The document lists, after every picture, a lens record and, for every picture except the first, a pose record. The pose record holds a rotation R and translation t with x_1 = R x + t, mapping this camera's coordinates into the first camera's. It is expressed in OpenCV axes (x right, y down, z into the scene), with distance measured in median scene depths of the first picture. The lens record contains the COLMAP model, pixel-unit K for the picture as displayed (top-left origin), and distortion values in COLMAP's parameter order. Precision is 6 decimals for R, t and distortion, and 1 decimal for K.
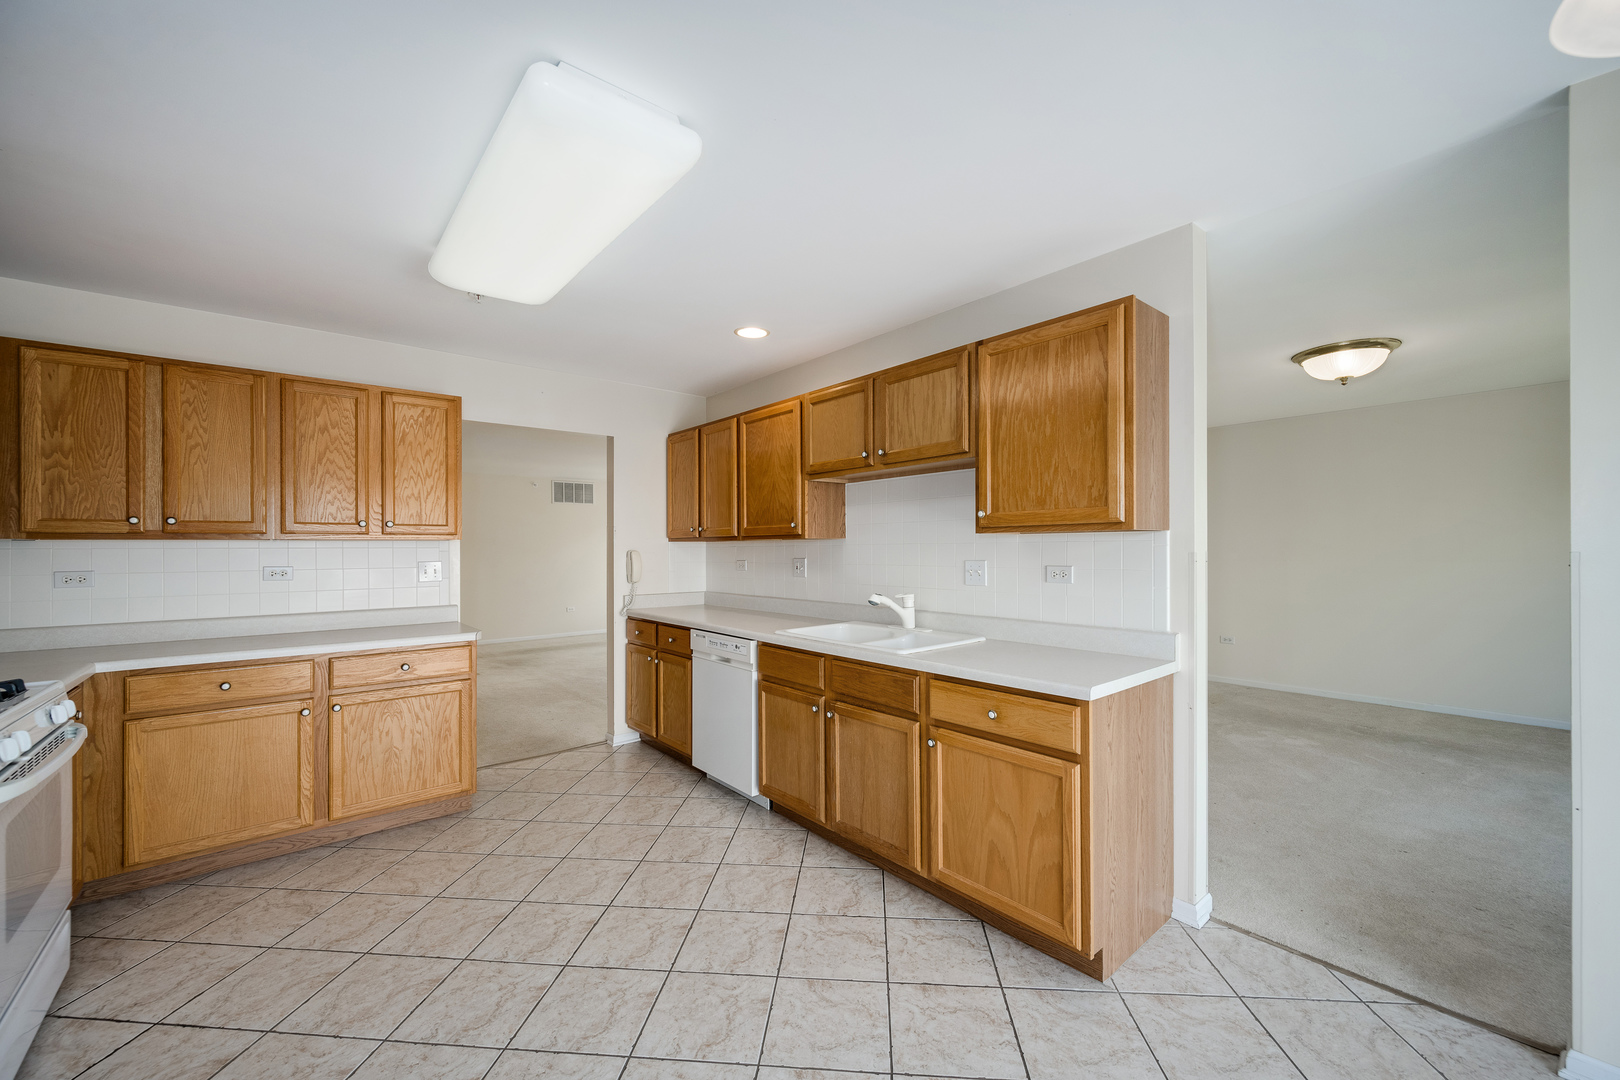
lens RADIAL K [[641.2, 0, 800.0], [0, 641.2, 554.1], [0, 0, 1]] dist [-0.002594, -0.000301]
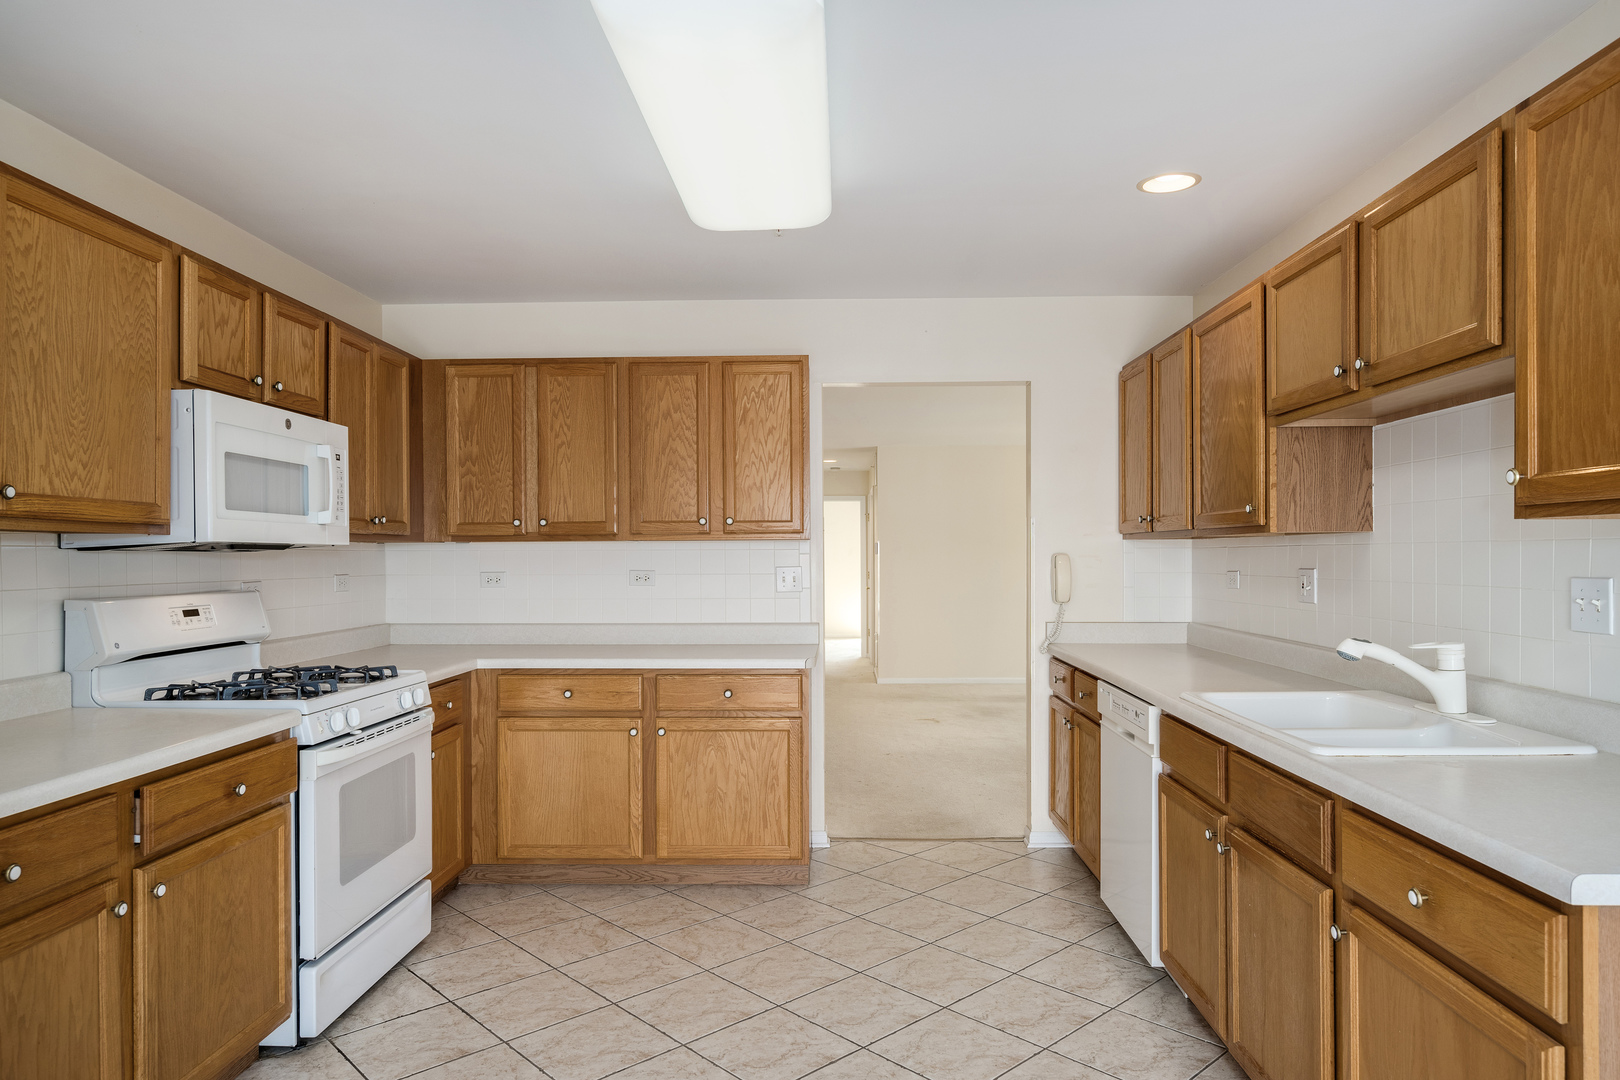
lens RADIAL K [[1005.6, 0, 808.3], [0, 1005.6, 575.4], [0, 0, 1]] dist [-0.003627, -0.002521]
pose [[0.748081, 0.016871, -0.663393, 0.326409], [-0.005997, 0.999808, 0.018663, -0.001636], [0.663580, -0.009983, 0.748038, 0.099200]]
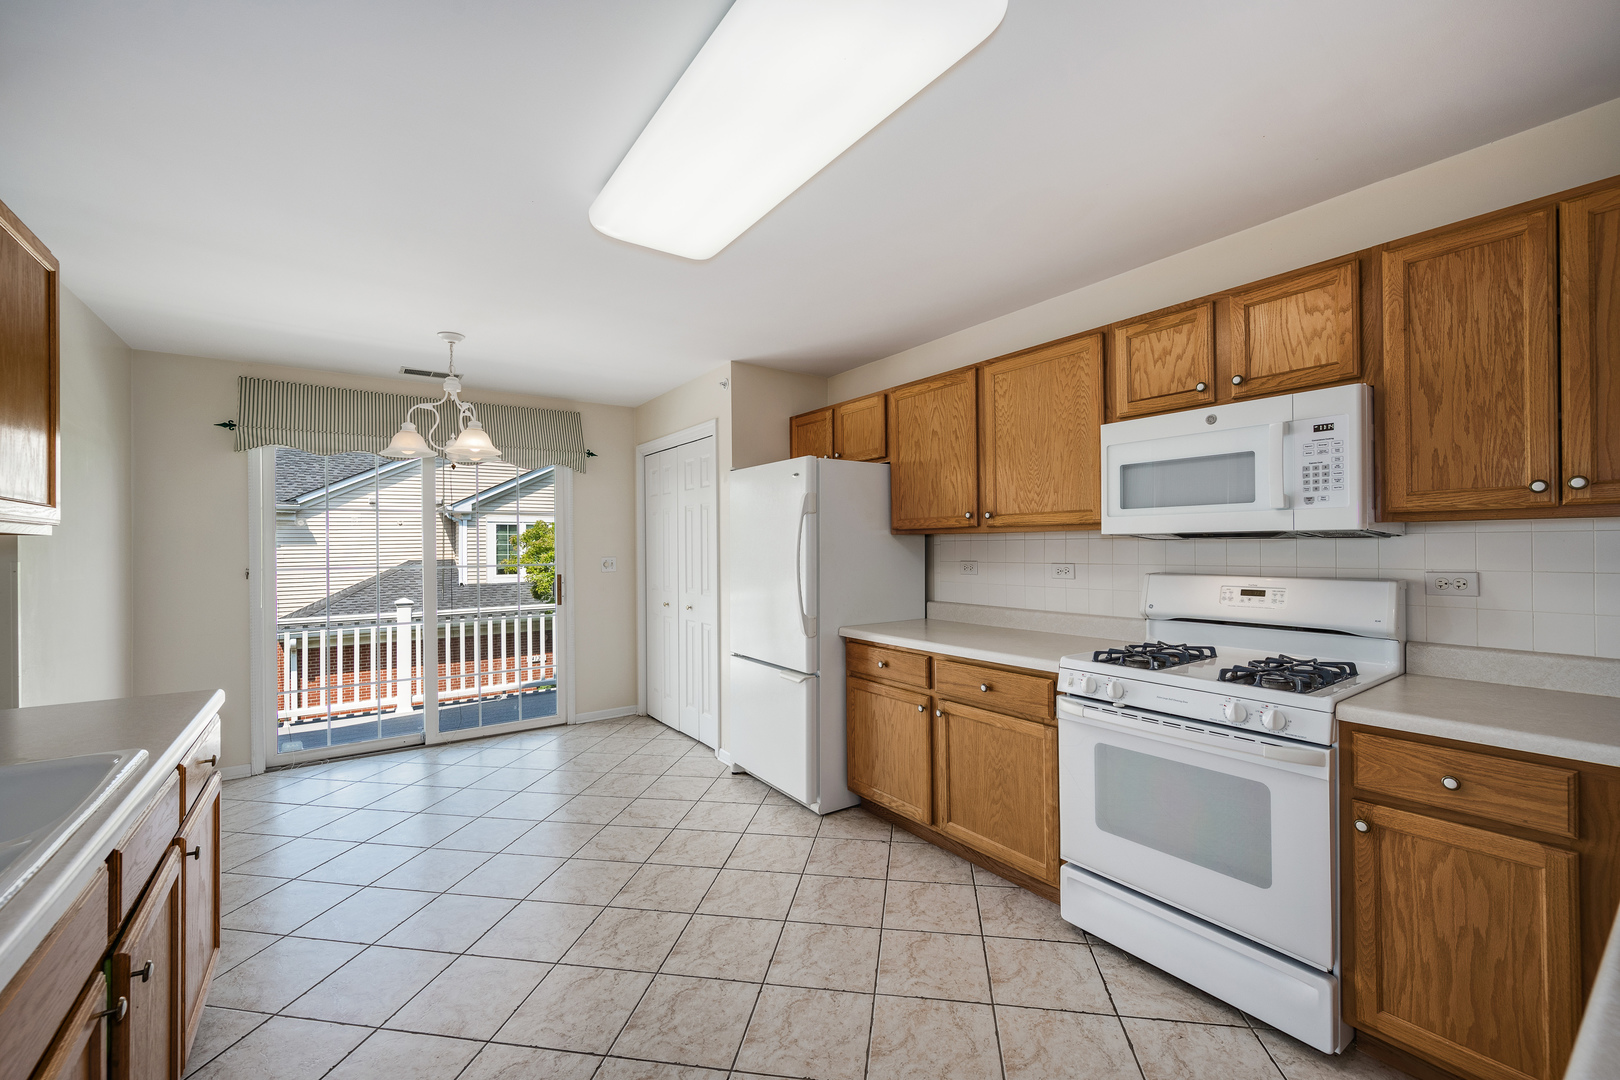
lens RADIAL K [[655.3, 0, 806.0], [0, 655.3, 549.1], [0, 0, 1]] dist [-0.001704, -0.000236]
pose [[-0.996504, 0.013972, 0.082371, -0.392660], [0.014932, 0.999827, 0.011049, -0.008003], [-0.082202, 0.012241, -0.996541, 1.288390]]
